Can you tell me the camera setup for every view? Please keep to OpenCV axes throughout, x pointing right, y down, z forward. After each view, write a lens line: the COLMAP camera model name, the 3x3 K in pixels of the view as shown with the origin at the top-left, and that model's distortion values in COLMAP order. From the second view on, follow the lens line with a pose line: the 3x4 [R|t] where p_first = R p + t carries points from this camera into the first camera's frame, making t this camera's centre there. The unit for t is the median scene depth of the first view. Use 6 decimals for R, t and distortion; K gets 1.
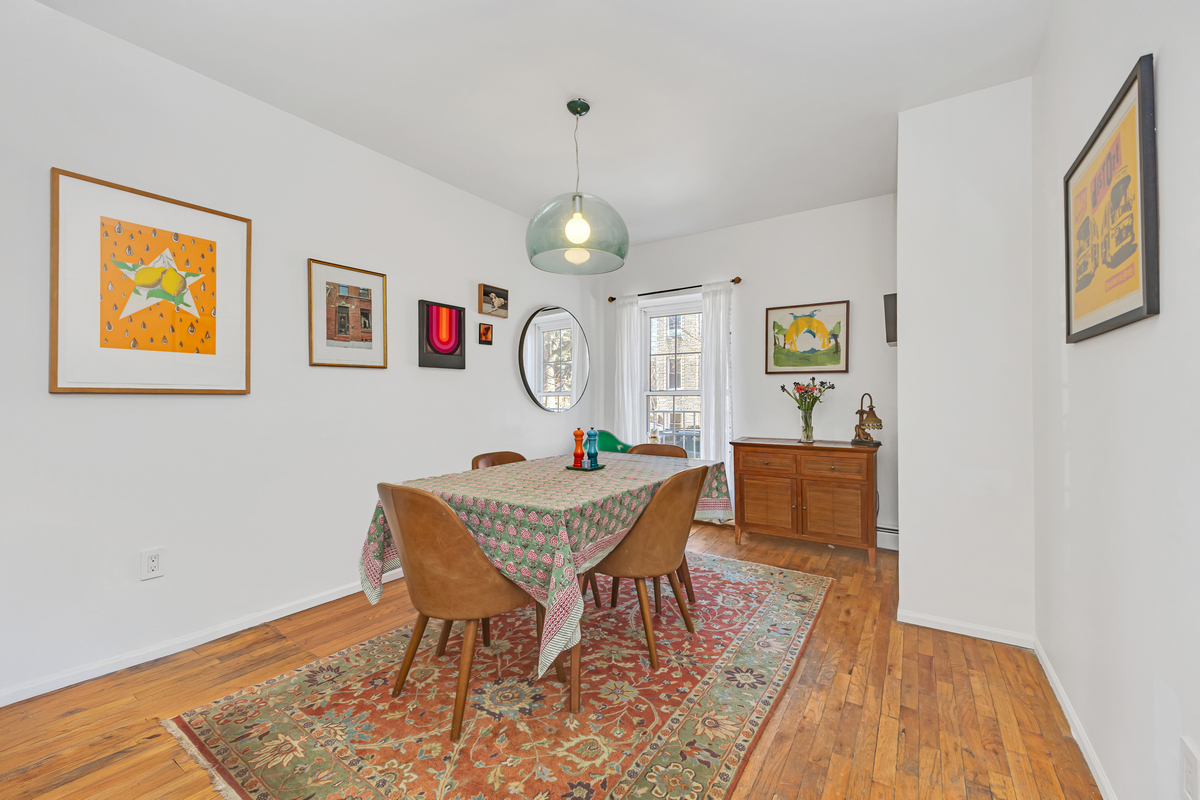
lens RADIAL K [[482.8, 0, 603.3], [0, 482.8, 399.8], [0, 0, 1]] dist [0.000266, -0.000230]
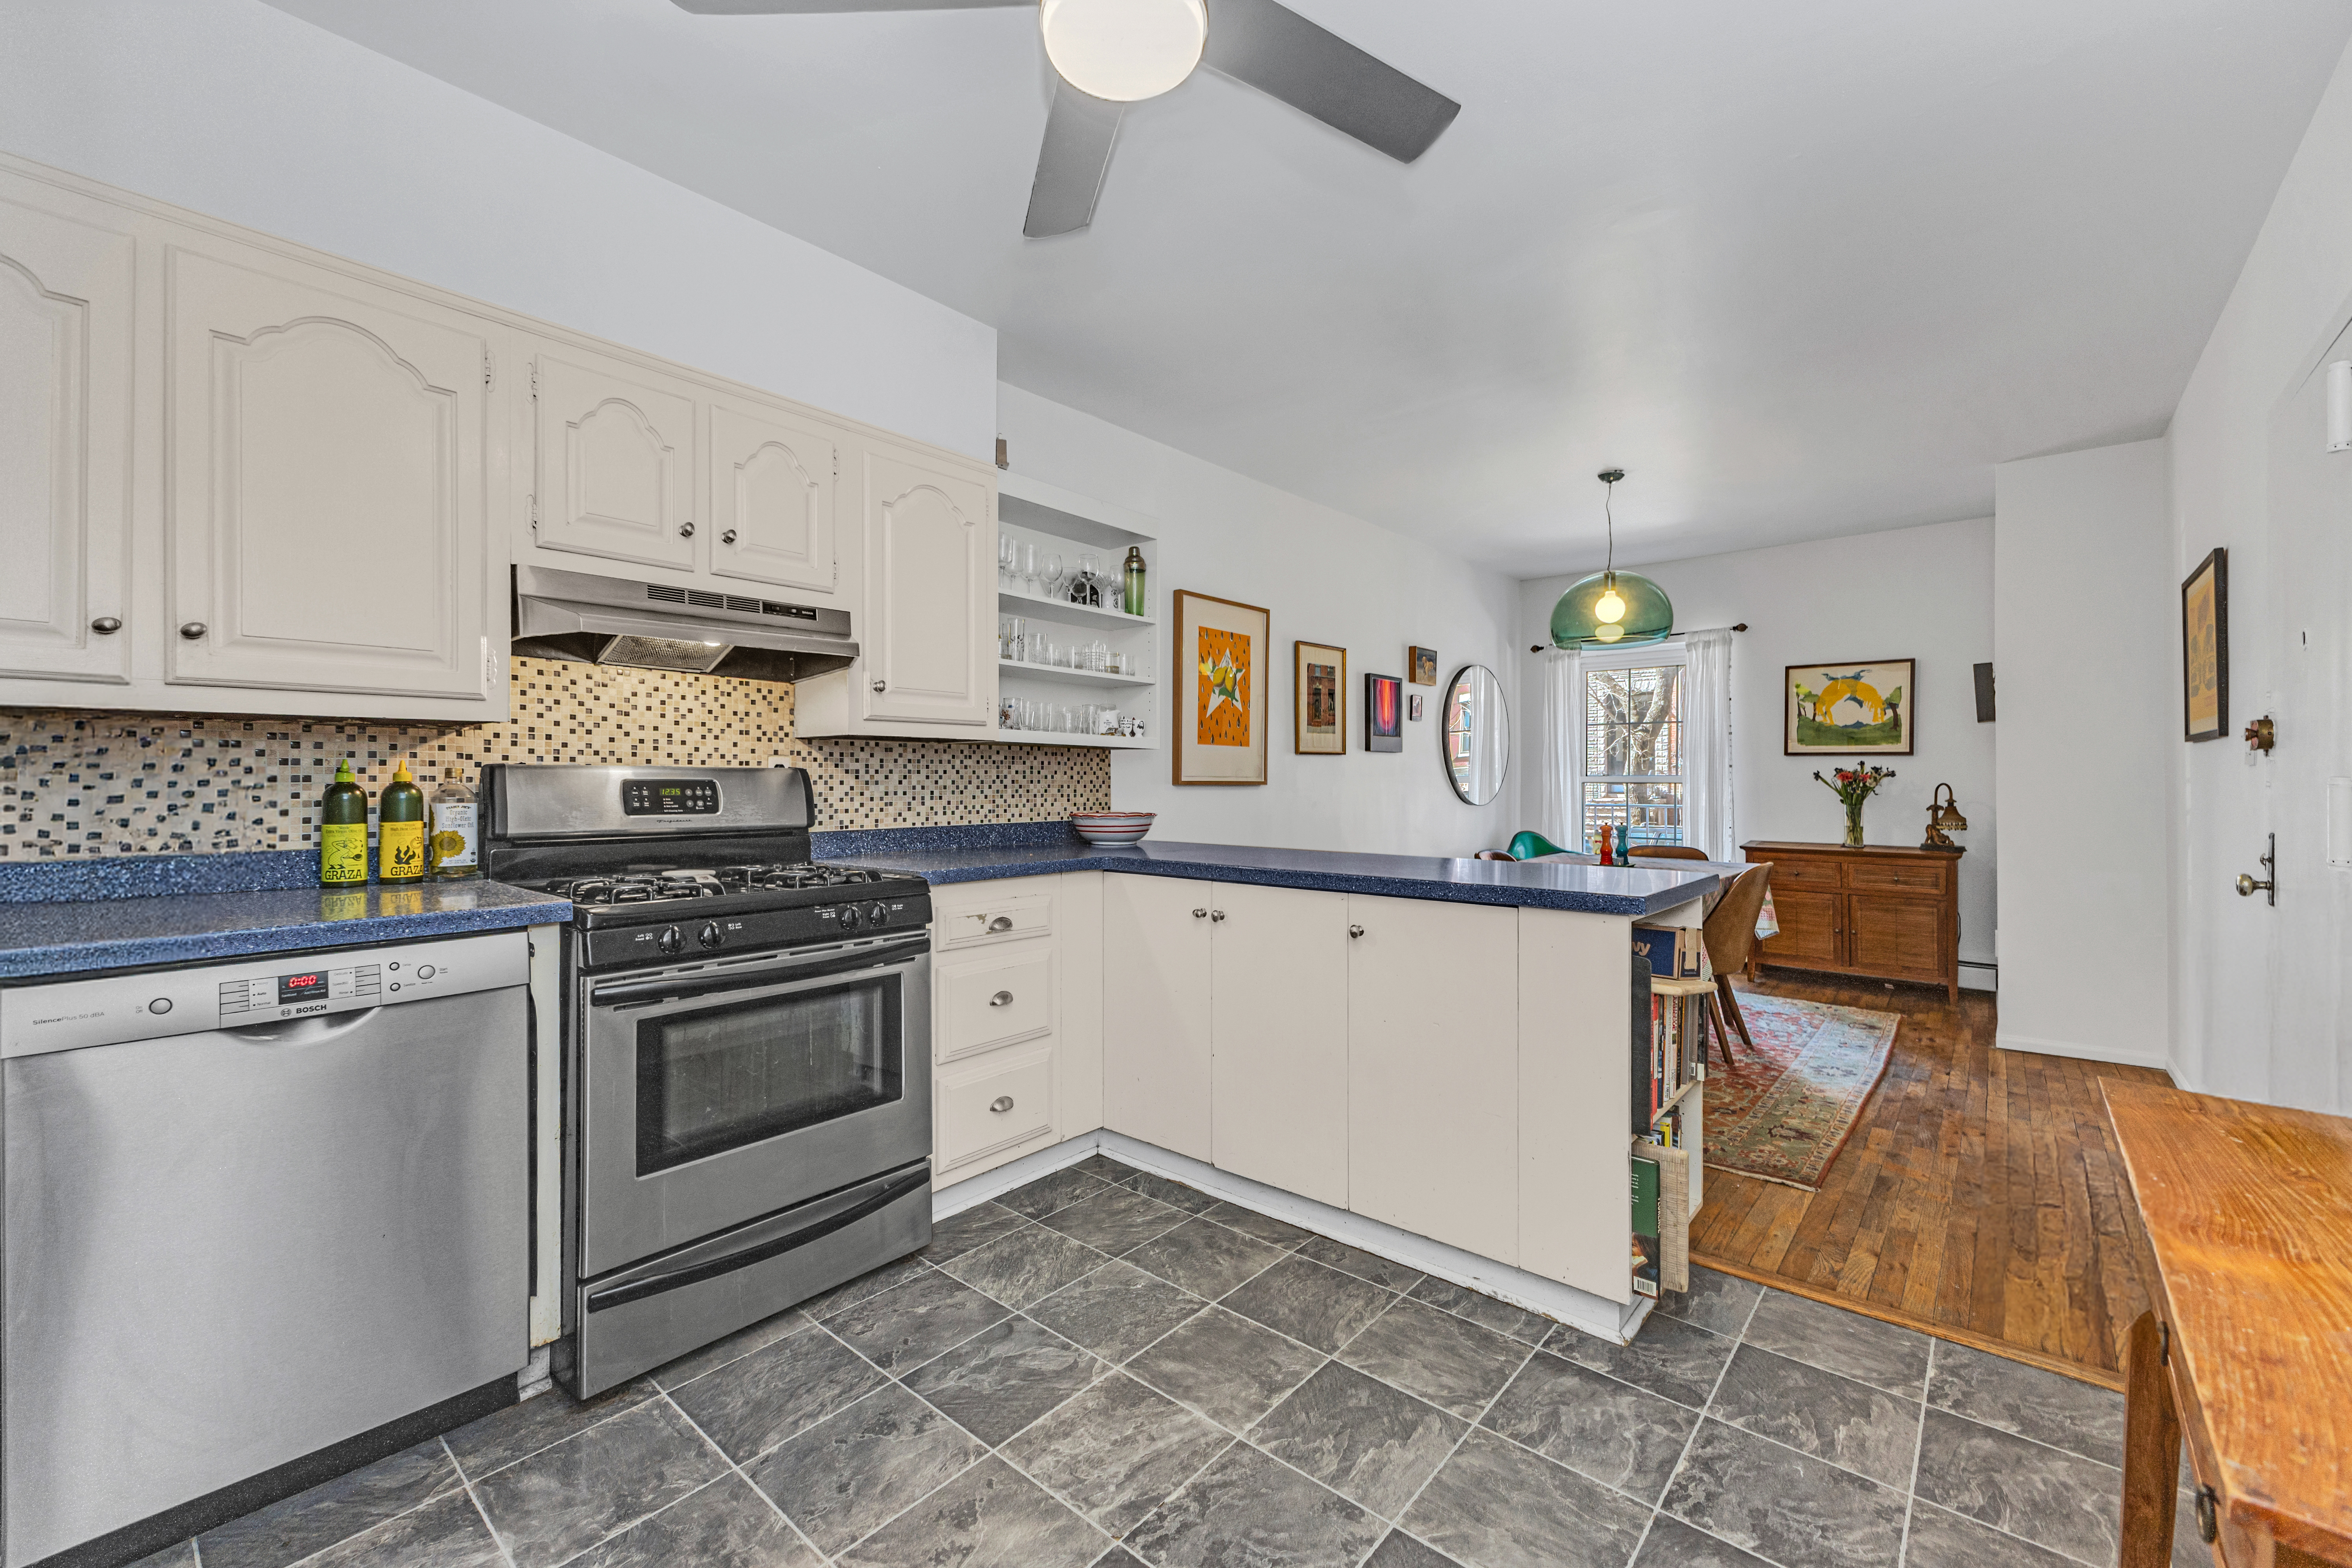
lens RADIAL K [[946.2, 0, 1165.5], [0, 946.2, 776.2], [0, 0, 1]] dist [0.000266, -0.000230]
pose [[0.989507, 0.001613, -0.144474, -0.456721], [-0.002371, 0.999984, -0.005075, -0.013960], [0.144463, 0.005364, 0.989496, -0.660175]]
